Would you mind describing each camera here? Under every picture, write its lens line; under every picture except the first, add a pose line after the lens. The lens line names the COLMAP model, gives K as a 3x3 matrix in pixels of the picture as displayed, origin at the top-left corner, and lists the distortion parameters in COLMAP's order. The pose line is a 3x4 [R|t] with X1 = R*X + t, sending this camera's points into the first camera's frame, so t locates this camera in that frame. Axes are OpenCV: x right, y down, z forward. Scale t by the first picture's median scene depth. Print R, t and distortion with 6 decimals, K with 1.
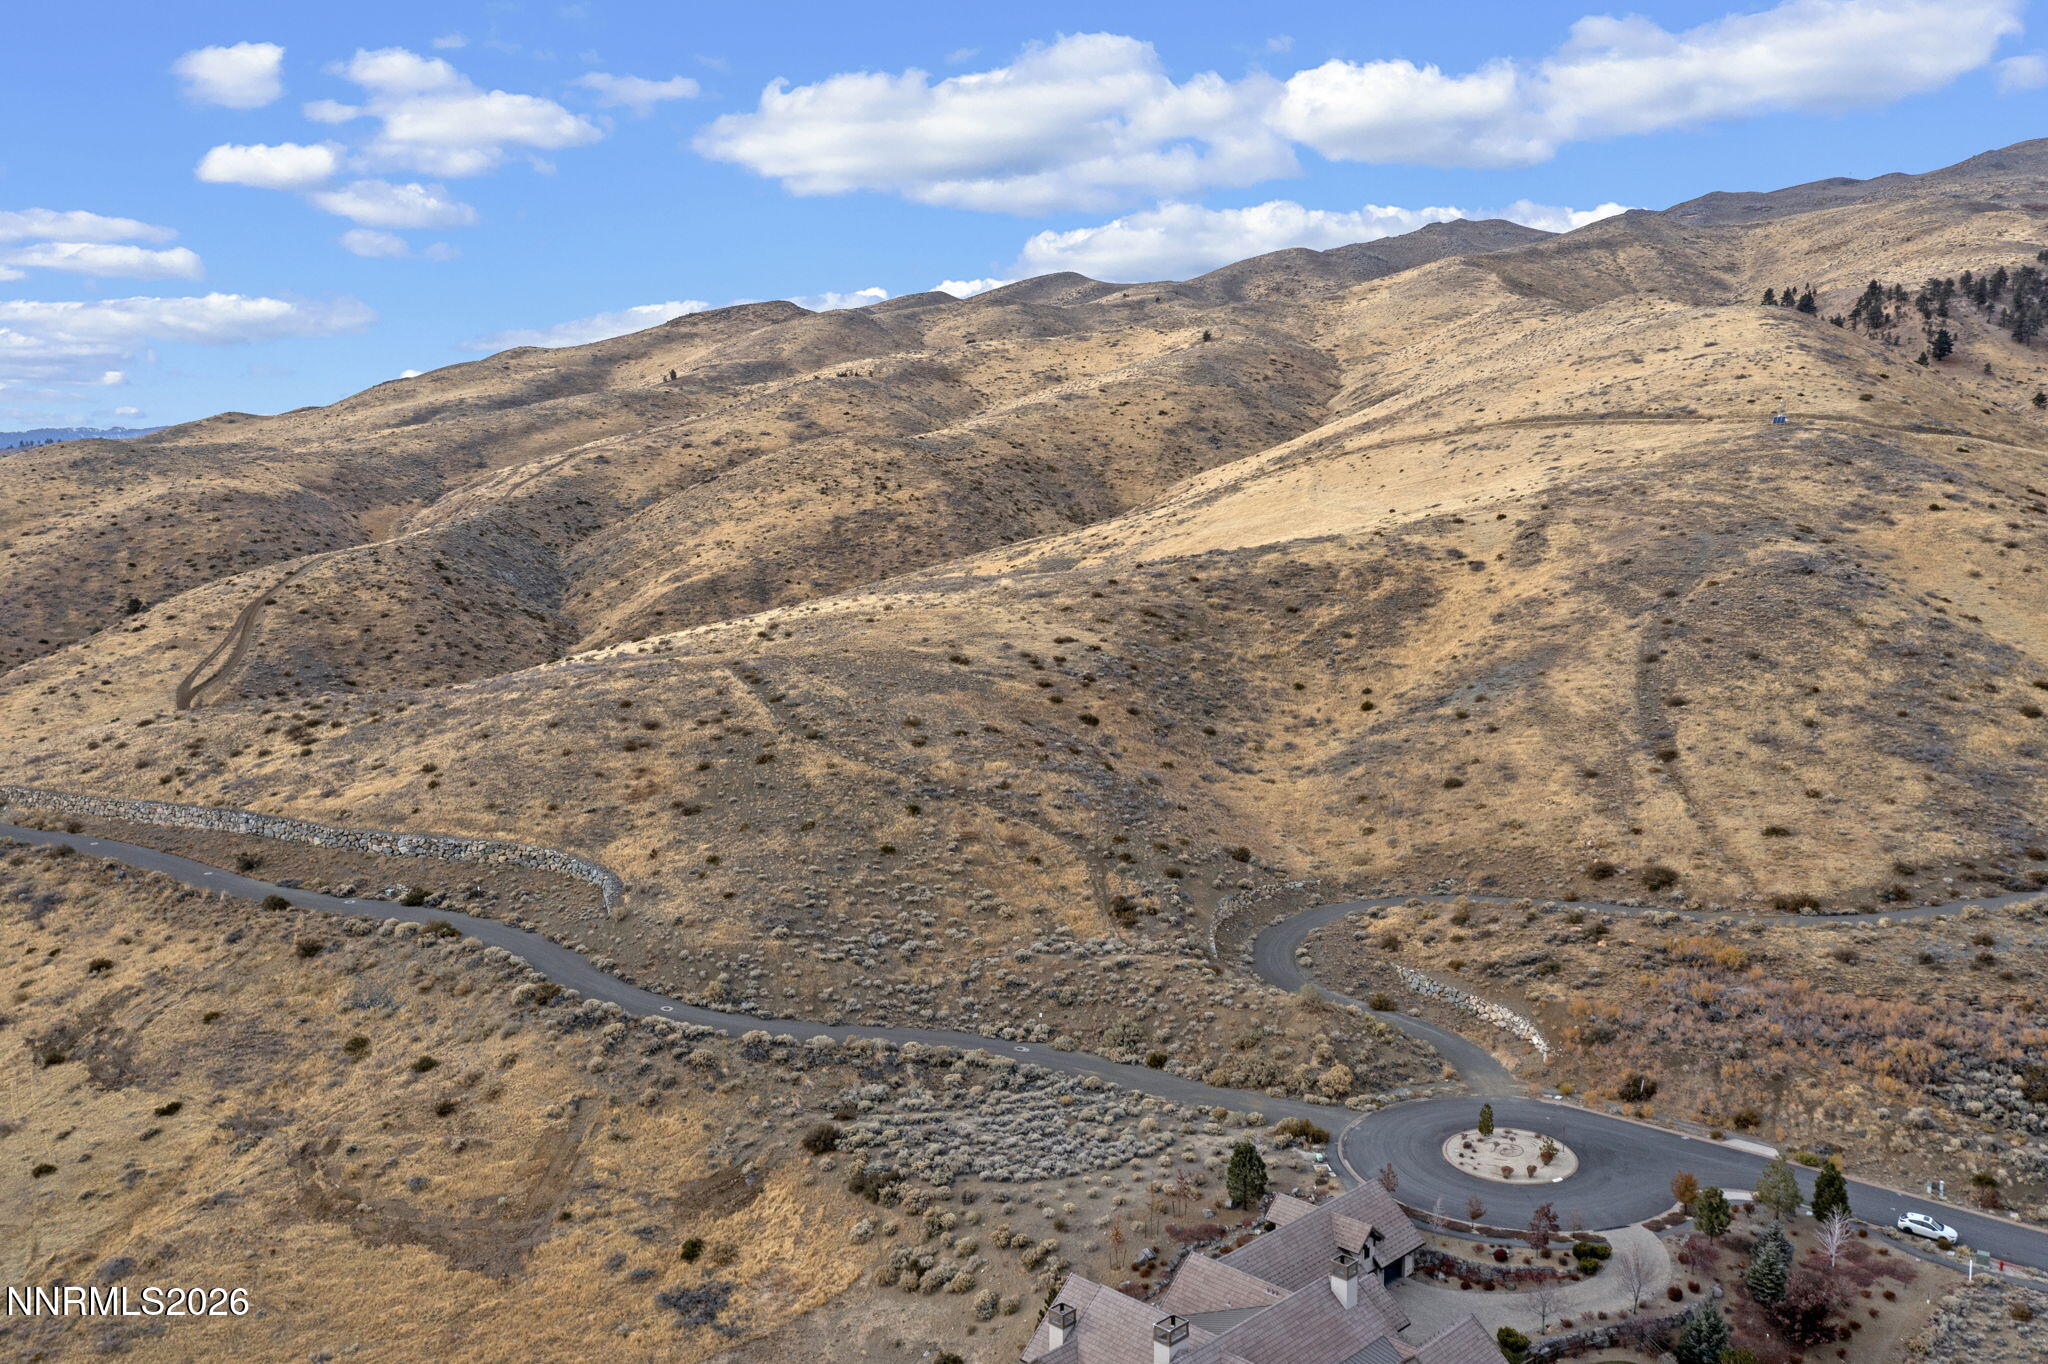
lens RADIAL K [[1615.3, 0, 1025.3], [0, 1615.3, 667.4], [0, 0, 1]] dist [-0.016147, 0.008447]
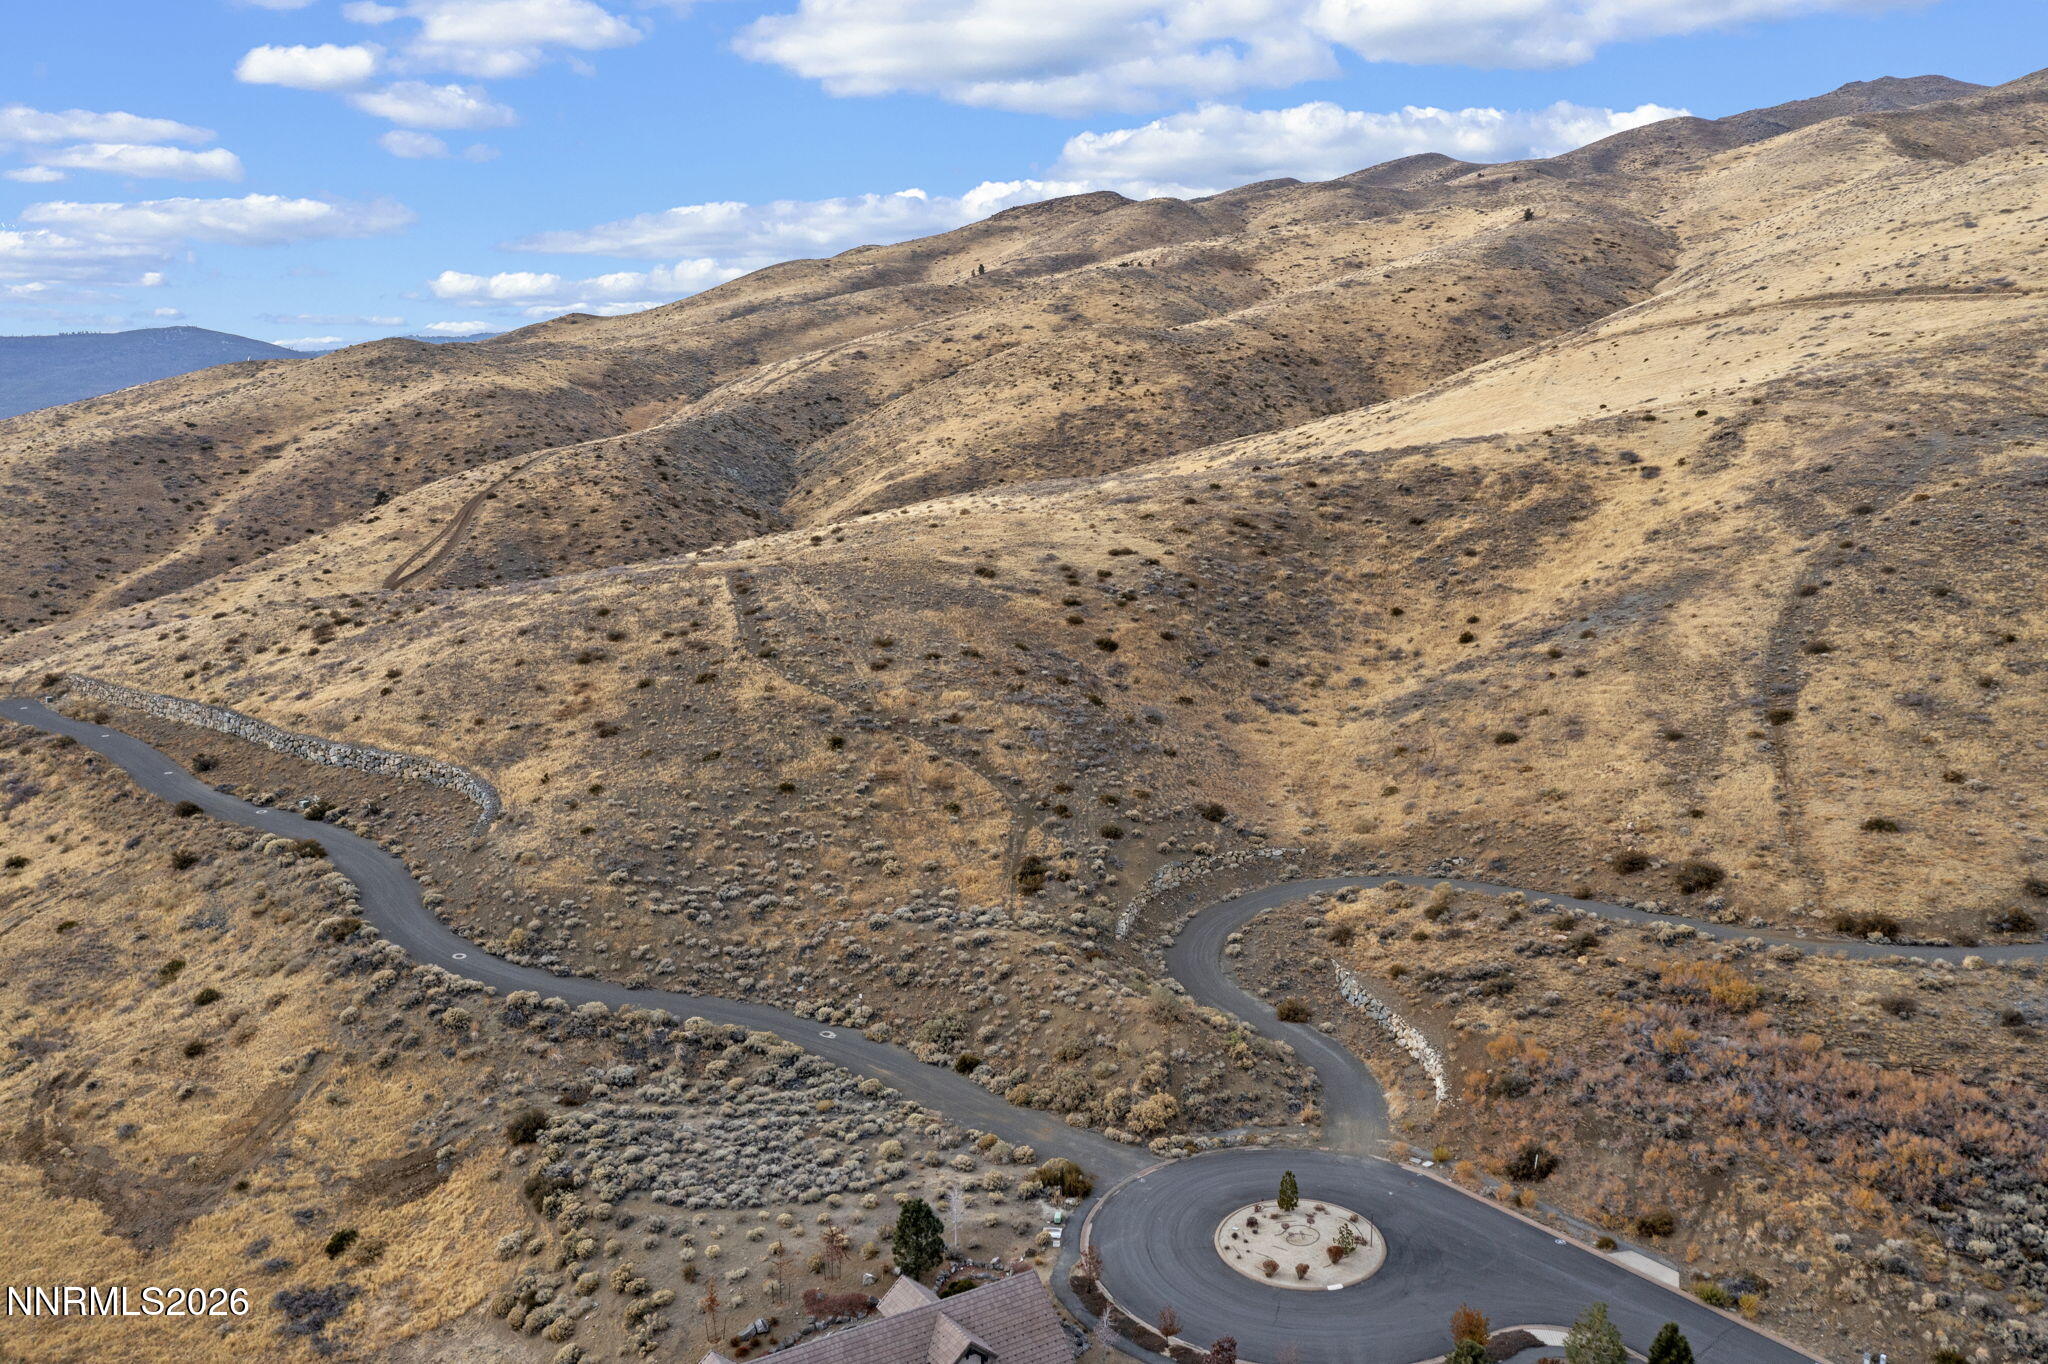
lens RADIAL K [[1616.5, 0, 1026.8], [0, 1616.5, 667.9], [0, 0, 1]] dist [-0.012296, -0.002572]
pose [[0.974090, 0.036317, -0.223228, 0.177849], [-0.022291, 0.997634, 0.065031, -0.010189], [0.225061, -0.058370, 0.972595, 0.124133]]
